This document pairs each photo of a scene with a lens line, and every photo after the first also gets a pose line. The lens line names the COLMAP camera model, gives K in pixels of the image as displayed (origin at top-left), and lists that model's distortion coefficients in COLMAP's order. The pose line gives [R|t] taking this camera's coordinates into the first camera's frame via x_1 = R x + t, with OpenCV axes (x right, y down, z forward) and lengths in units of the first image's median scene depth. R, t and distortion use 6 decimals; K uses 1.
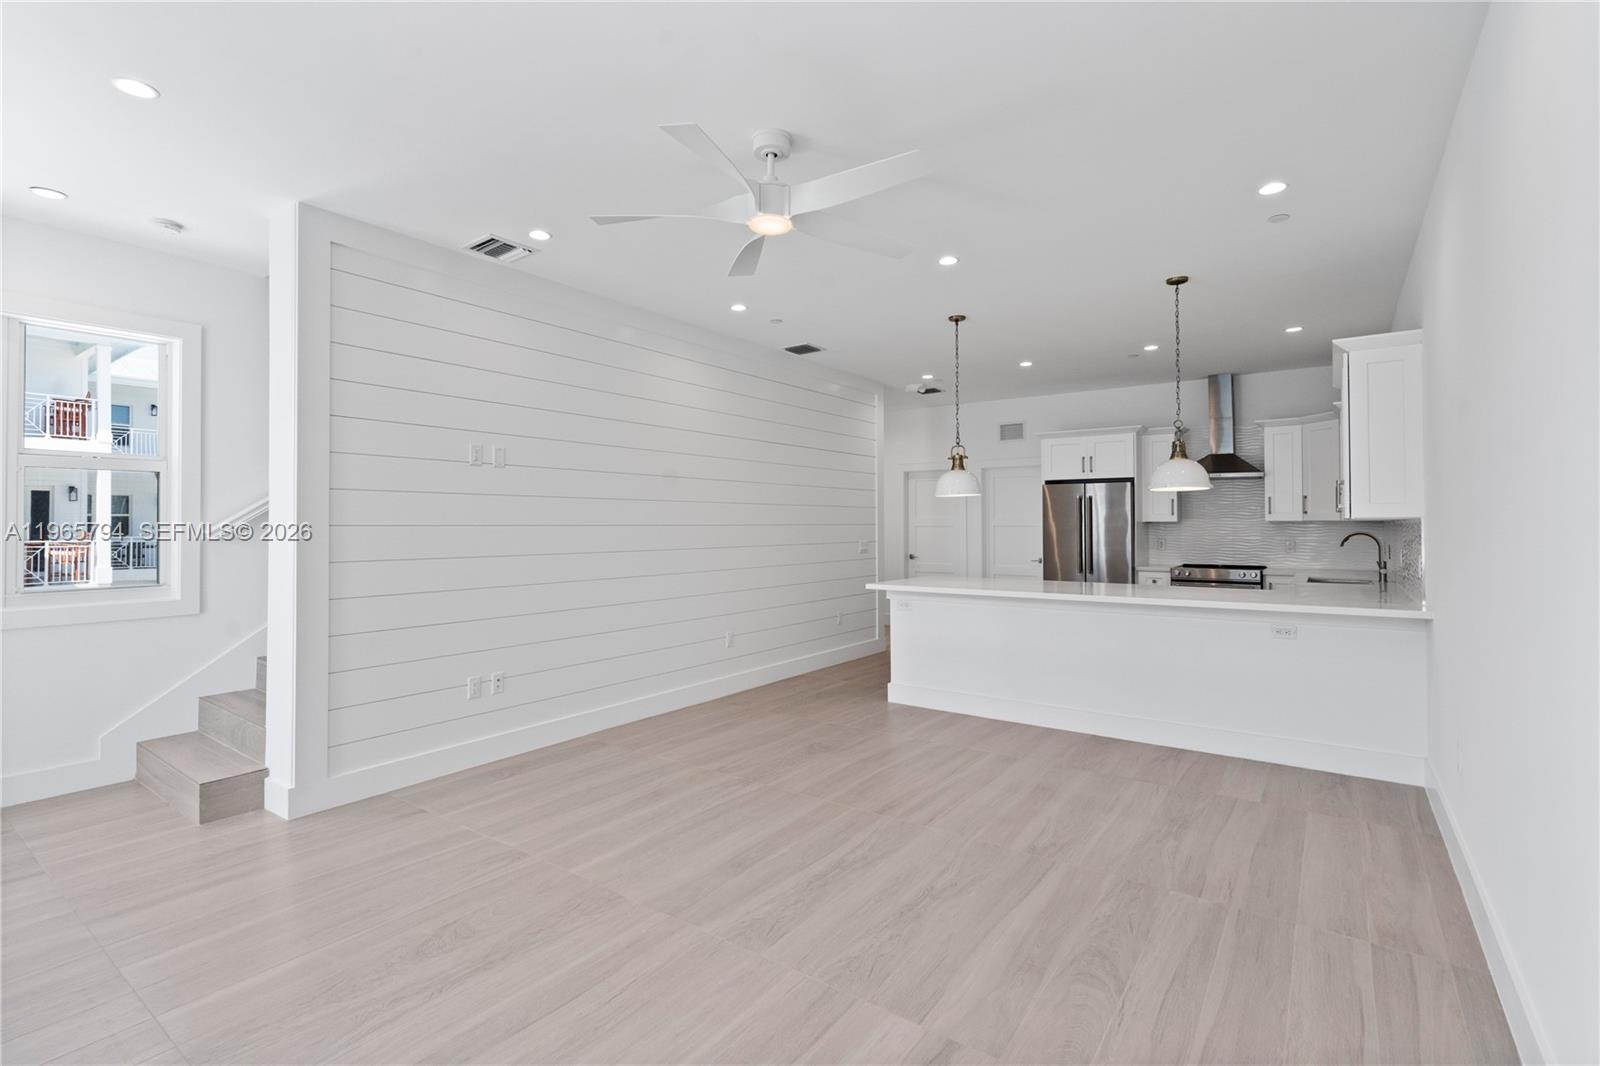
lens RADIAL K [[731.9, 0, 797.9], [0, 731.9, 522.1], [0, 0, 1]] dist [-0.000921, 0.000265]
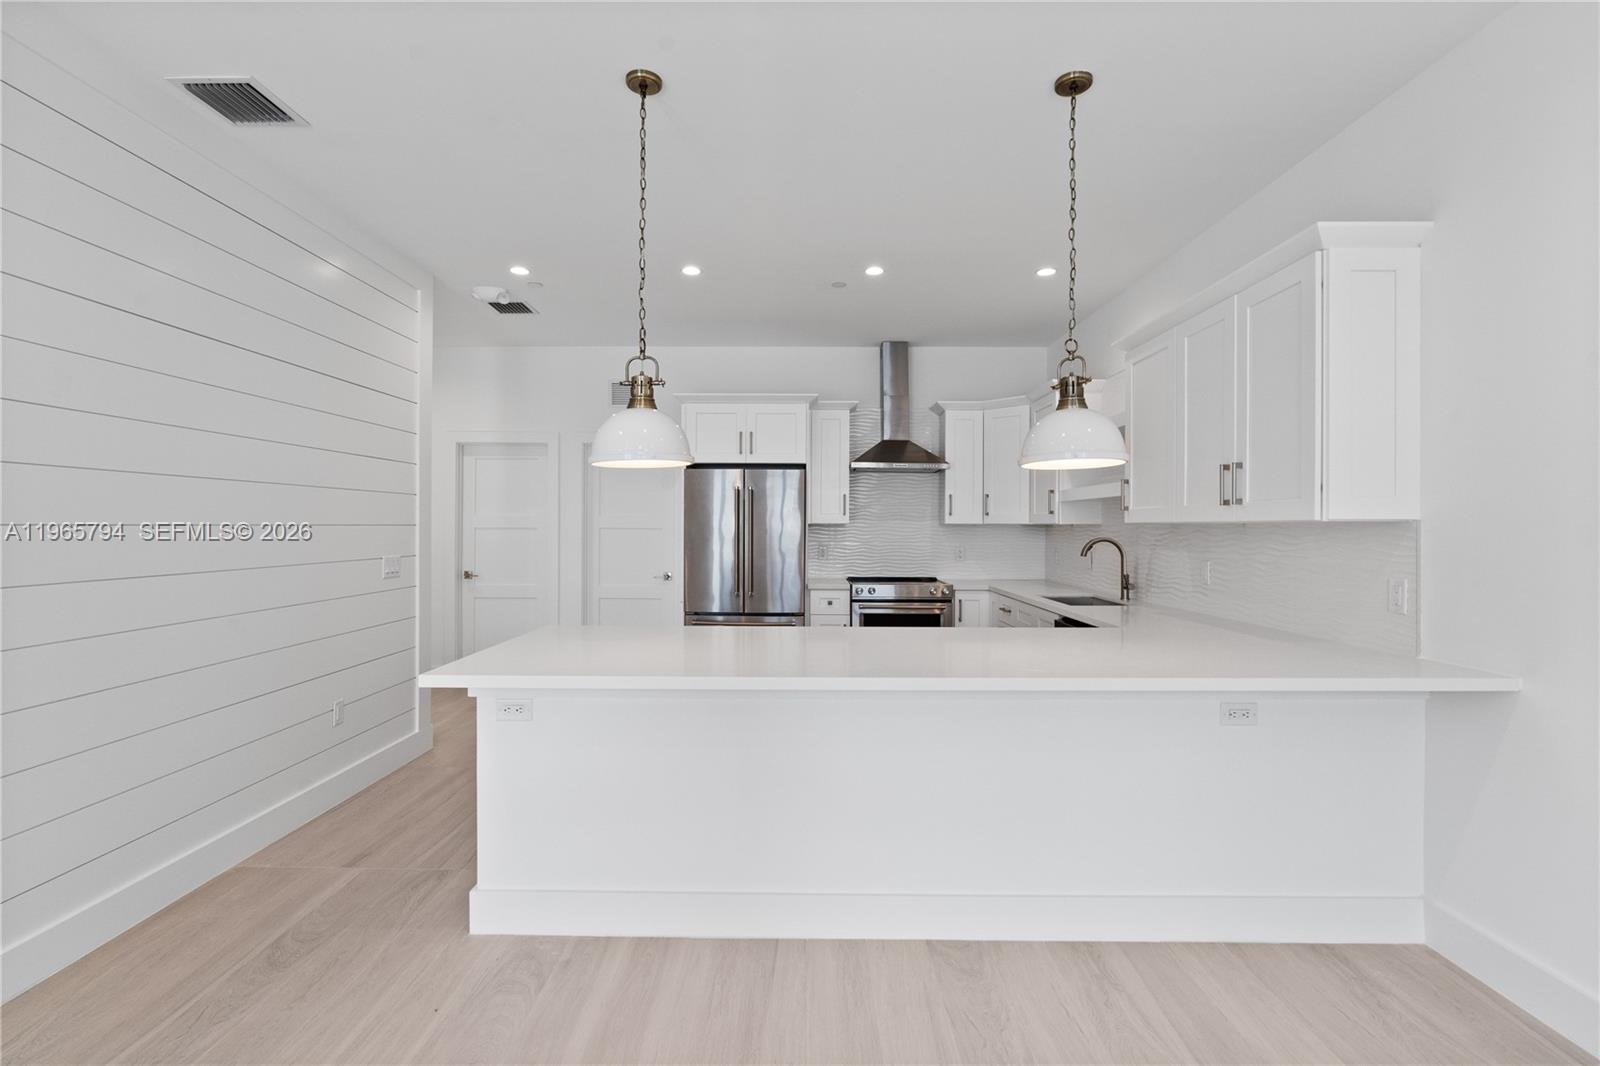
lens RADIAL K [[731.9, 0, 797.9], [0, 731.9, 522.1], [0, 0, 1]] dist [-0.000921, 0.000265]
pose [[0.813091, 0.008493, 0.582074, 0.021183], [-0.007611, 0.999963, -0.003959, 0.001410], [-0.582087, -0.001211, 0.813126, 0.414576]]
